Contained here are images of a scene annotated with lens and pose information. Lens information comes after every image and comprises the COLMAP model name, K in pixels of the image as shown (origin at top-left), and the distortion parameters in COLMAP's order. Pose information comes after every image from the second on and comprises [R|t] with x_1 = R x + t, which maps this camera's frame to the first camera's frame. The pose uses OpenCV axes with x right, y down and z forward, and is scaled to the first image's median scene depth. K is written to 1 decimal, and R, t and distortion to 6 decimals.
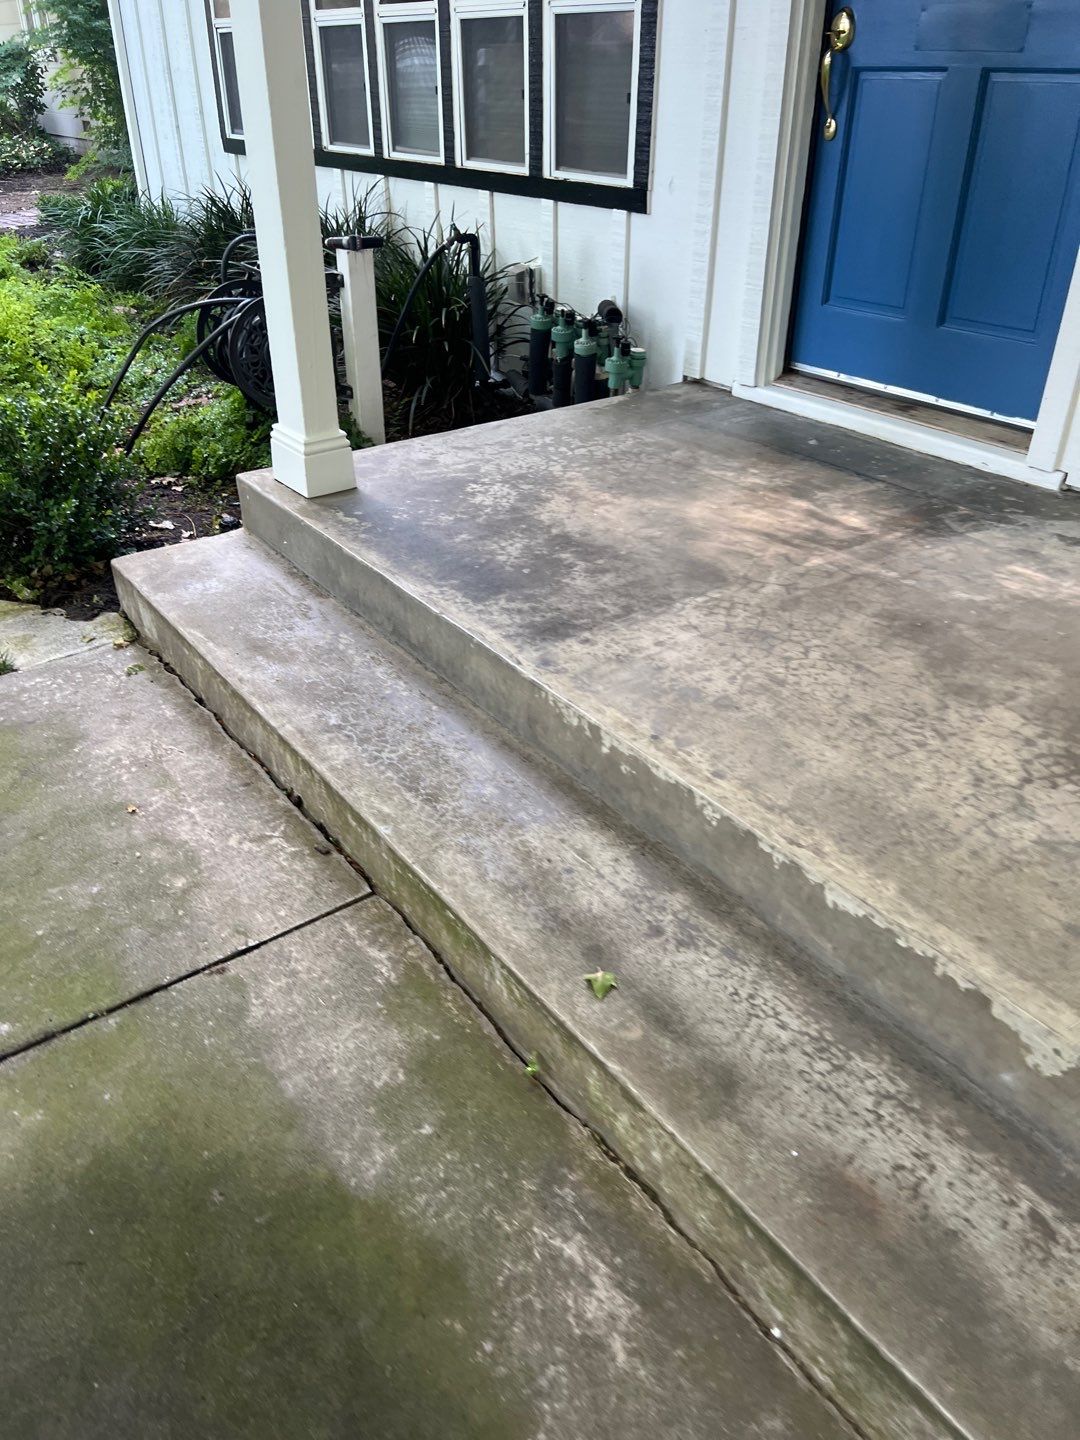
lens RADIAL K [[1082.1, 0, 541.4], [0, 1082.1, 718.2], [0, 0, 1]] dist [0.002477, -0.045870]
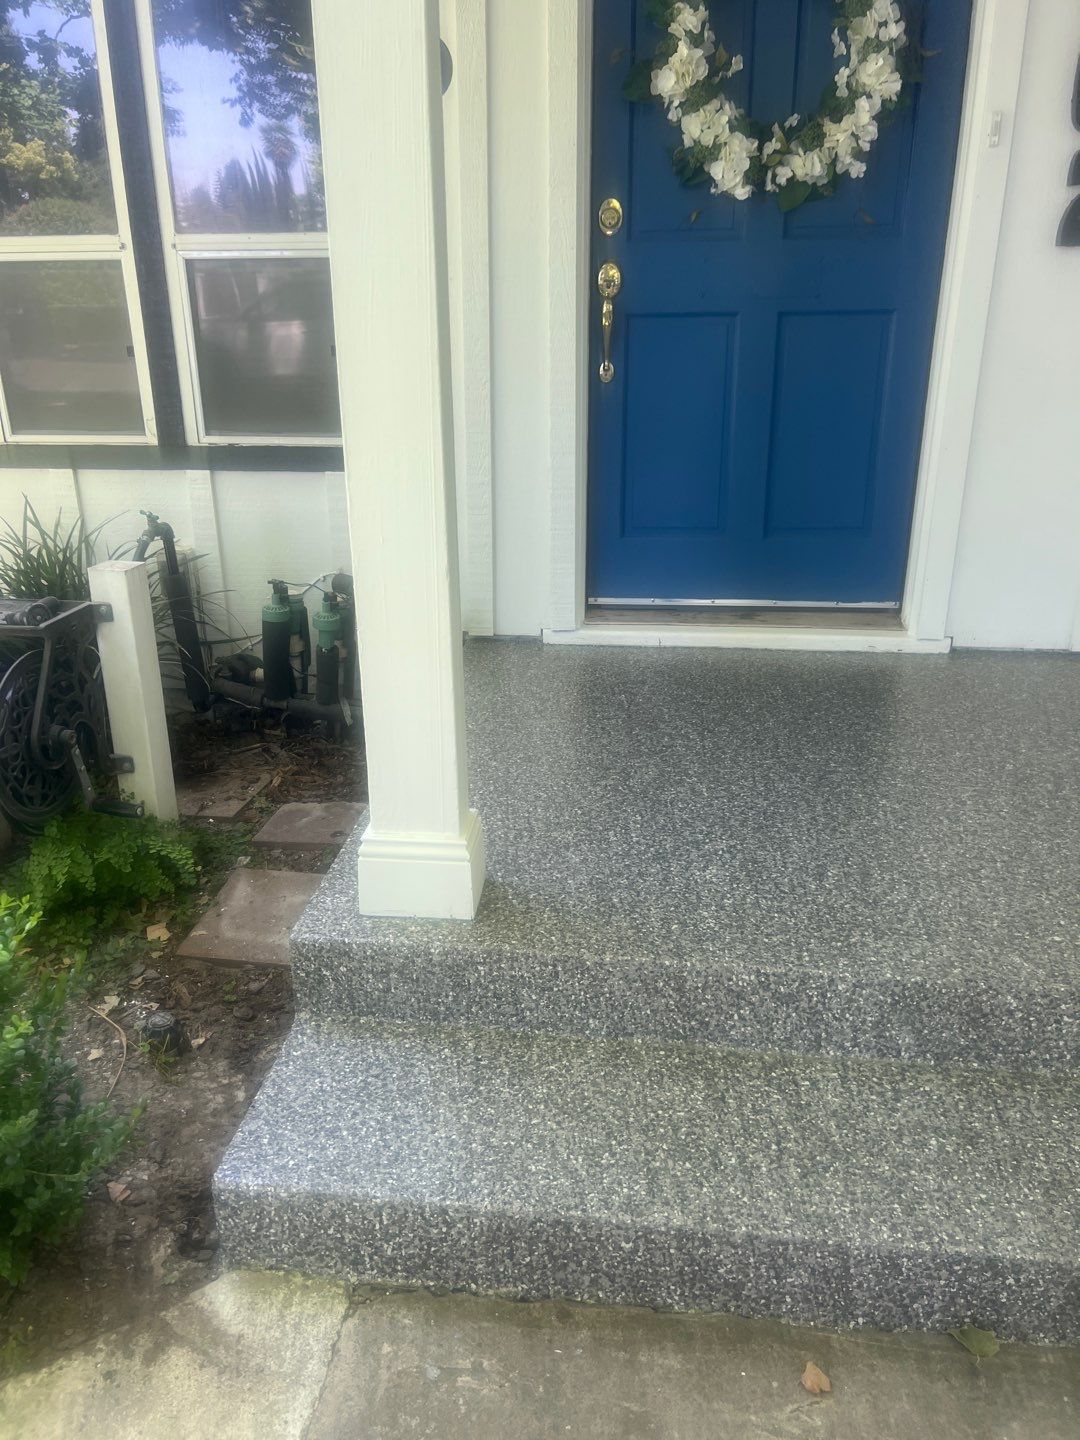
lens RADIAL K [[1082.1, 0, 541.1], [0, 1082.1, 721.9], [0, 0, 1]] dist [0.002477, -0.045870]
pose [[0.682923, -0.264244, 0.681022, -0.486547], [0.382344, 0.923682, -0.025012, -0.219535], [-0.622438, 0.277466, 0.731835, 0.351324]]
